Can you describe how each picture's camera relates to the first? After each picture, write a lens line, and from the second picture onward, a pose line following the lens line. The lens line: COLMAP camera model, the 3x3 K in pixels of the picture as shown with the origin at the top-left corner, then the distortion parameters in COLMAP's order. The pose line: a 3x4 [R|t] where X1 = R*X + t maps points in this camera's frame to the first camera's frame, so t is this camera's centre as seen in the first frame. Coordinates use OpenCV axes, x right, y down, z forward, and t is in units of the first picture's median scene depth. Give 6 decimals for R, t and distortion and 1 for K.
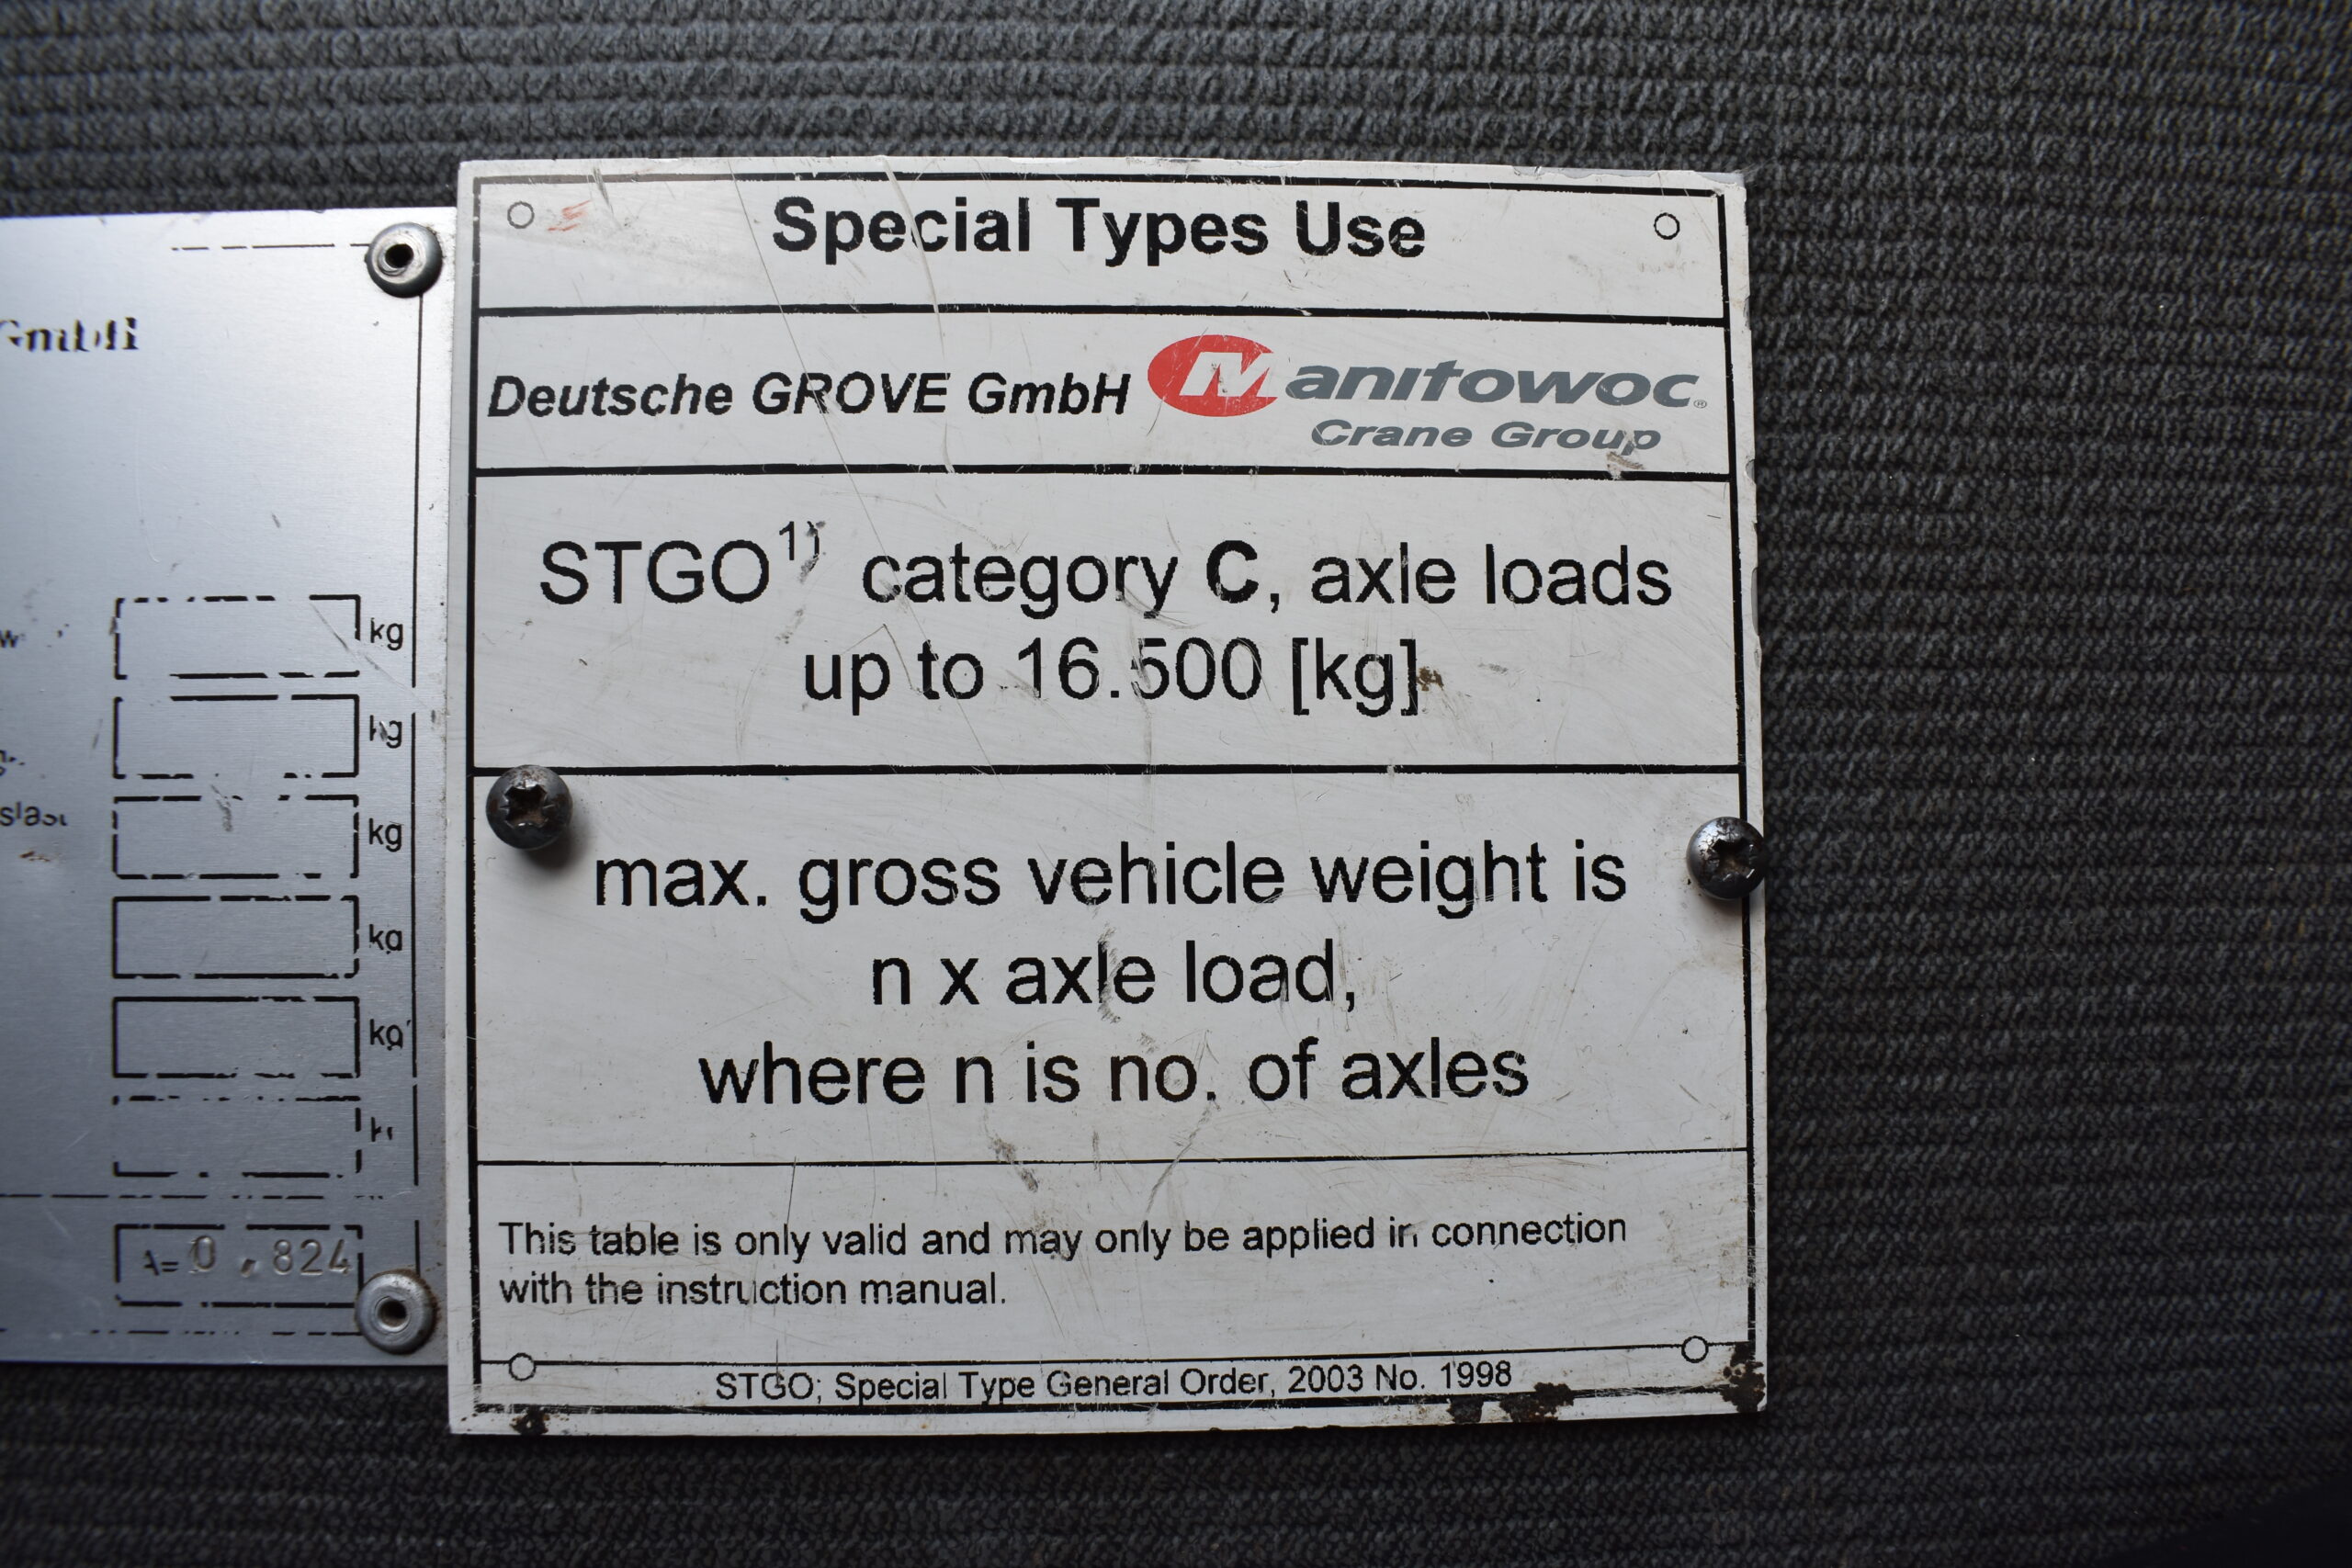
lens RADIAL K [[1820.4, 0, 1176.0], [0, 1820.4, 784.0], [0, 0, 1]] dist [-0.100462, 0.024808]
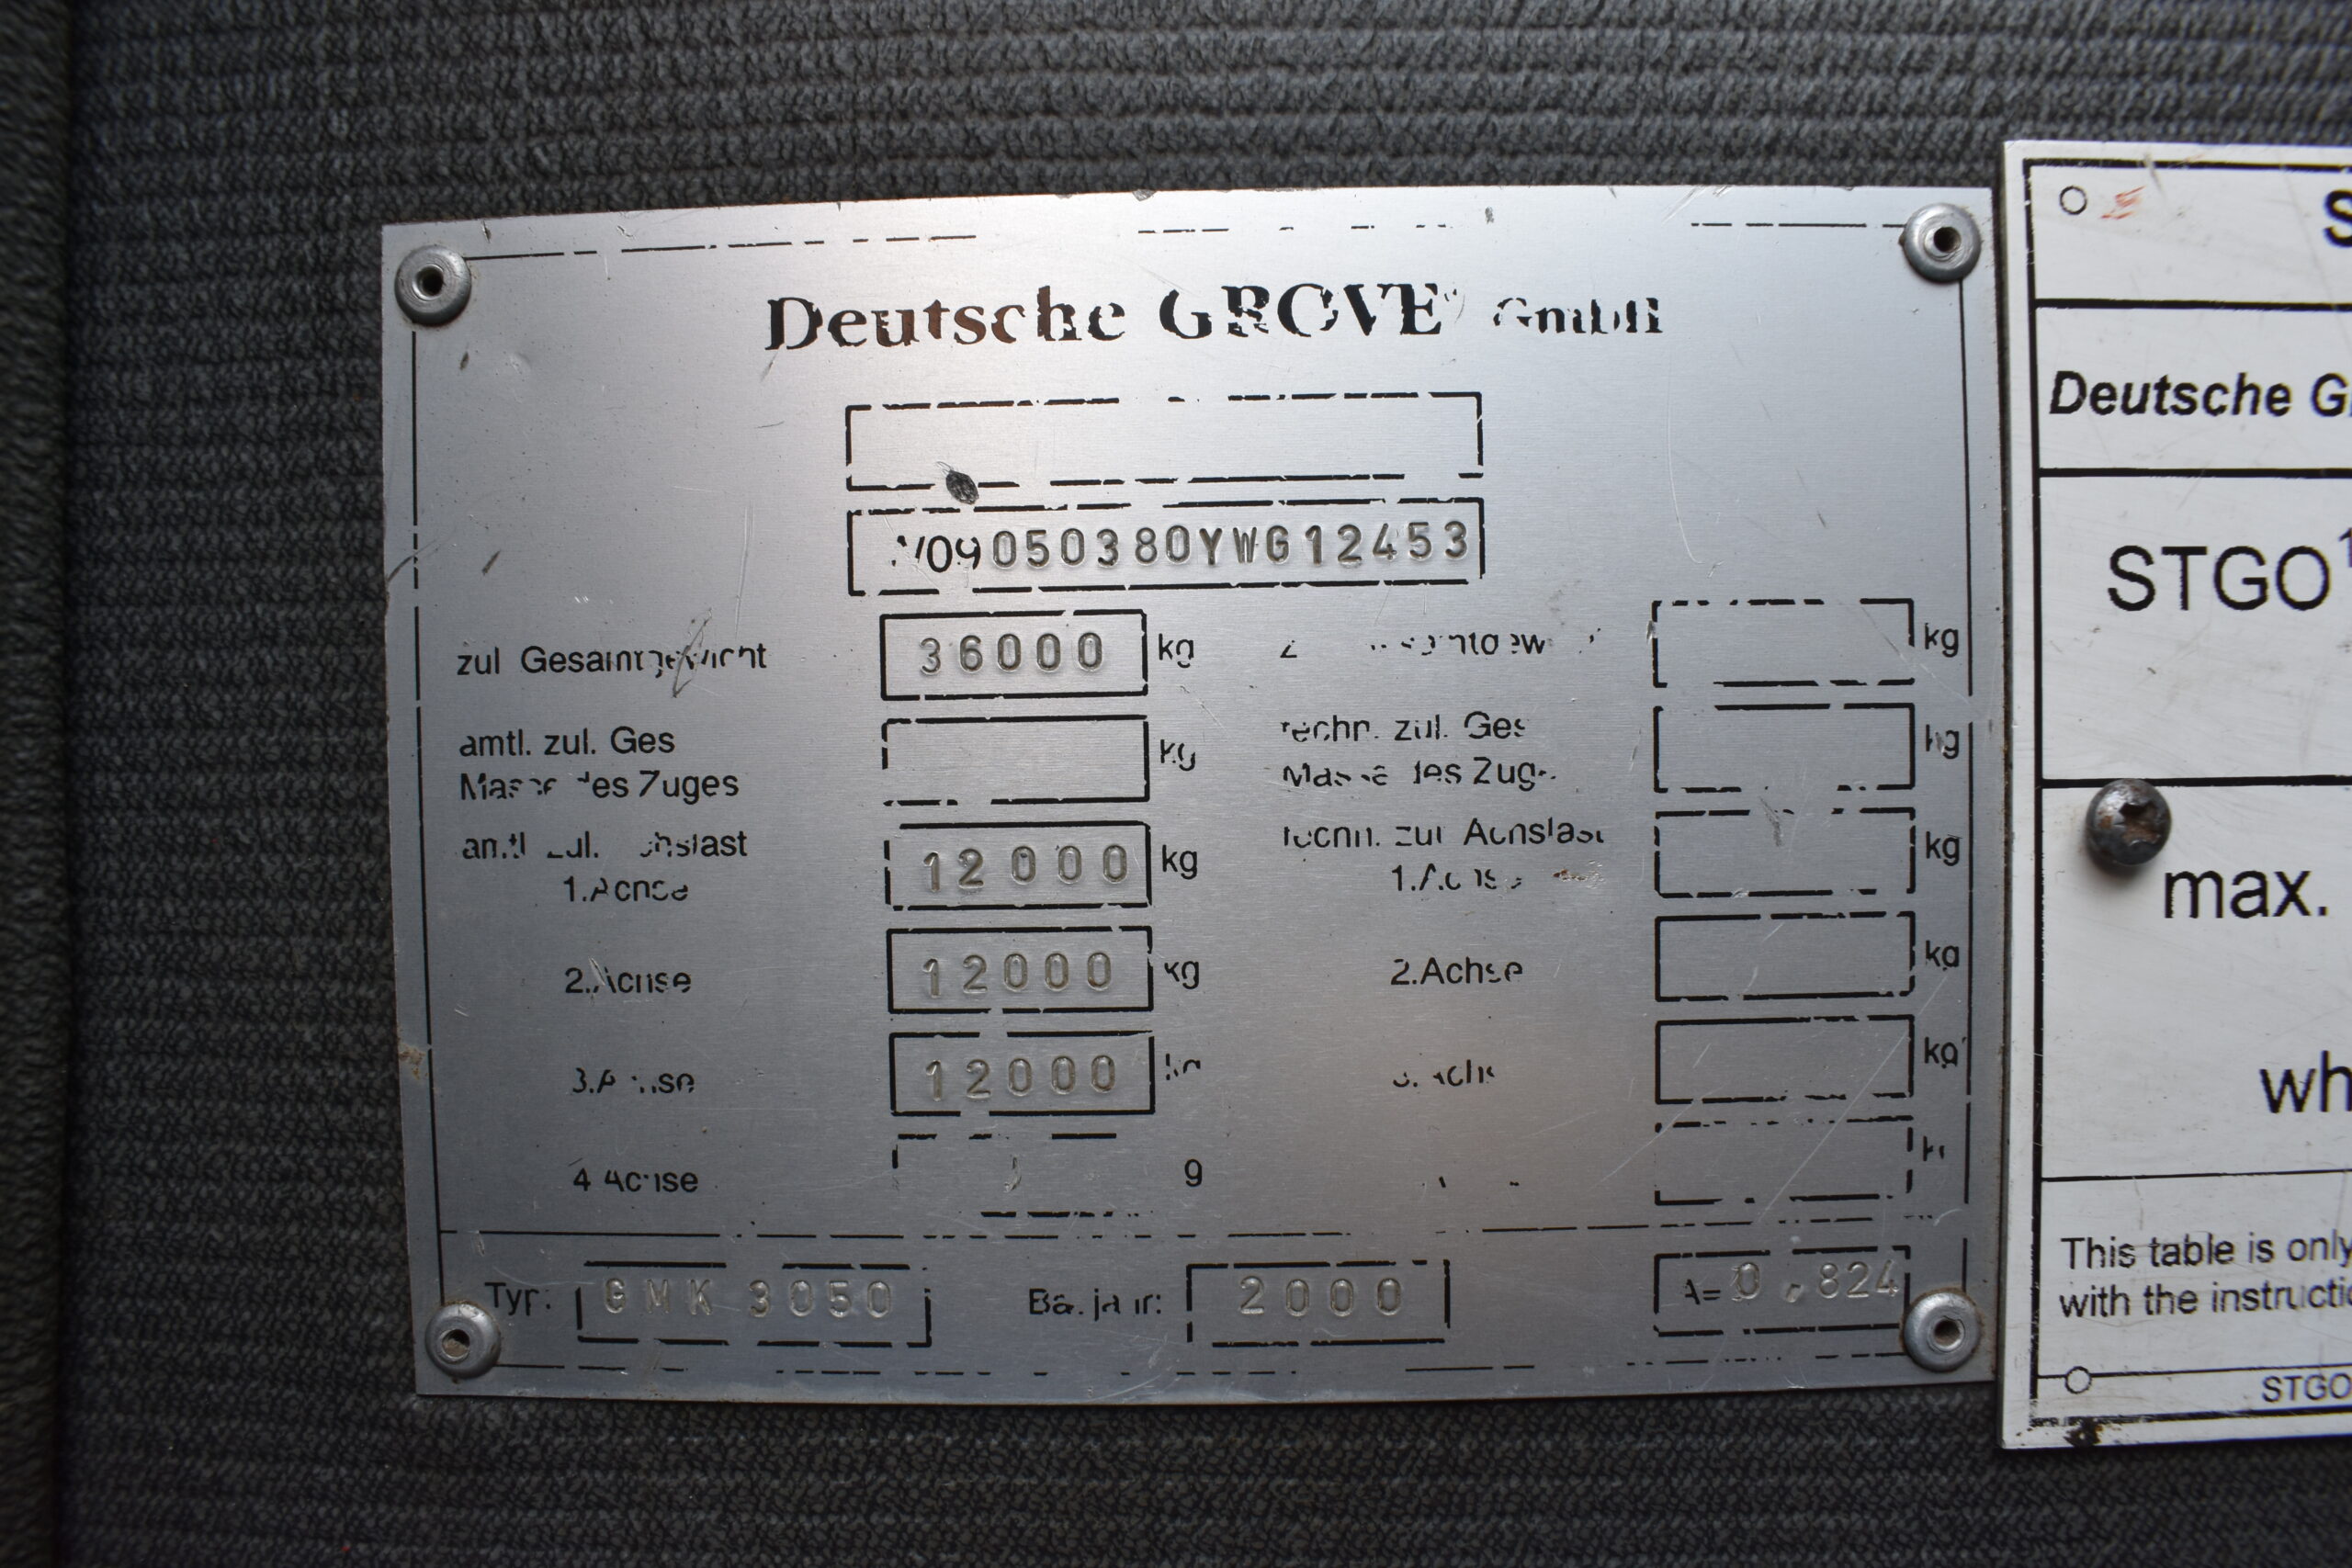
lens RADIAL K [[1820.4, 0, 1176.0], [0, 1820.4, 784.0], [0, 0, 1]] dist [-0.100462, 0.024808]
pose [[0.999279, -0.004976, -0.037643, -0.825210], [0.007419, 0.997856, 0.065026, -0.072901], [0.037239, -0.065259, 0.997173, 0.019798]]
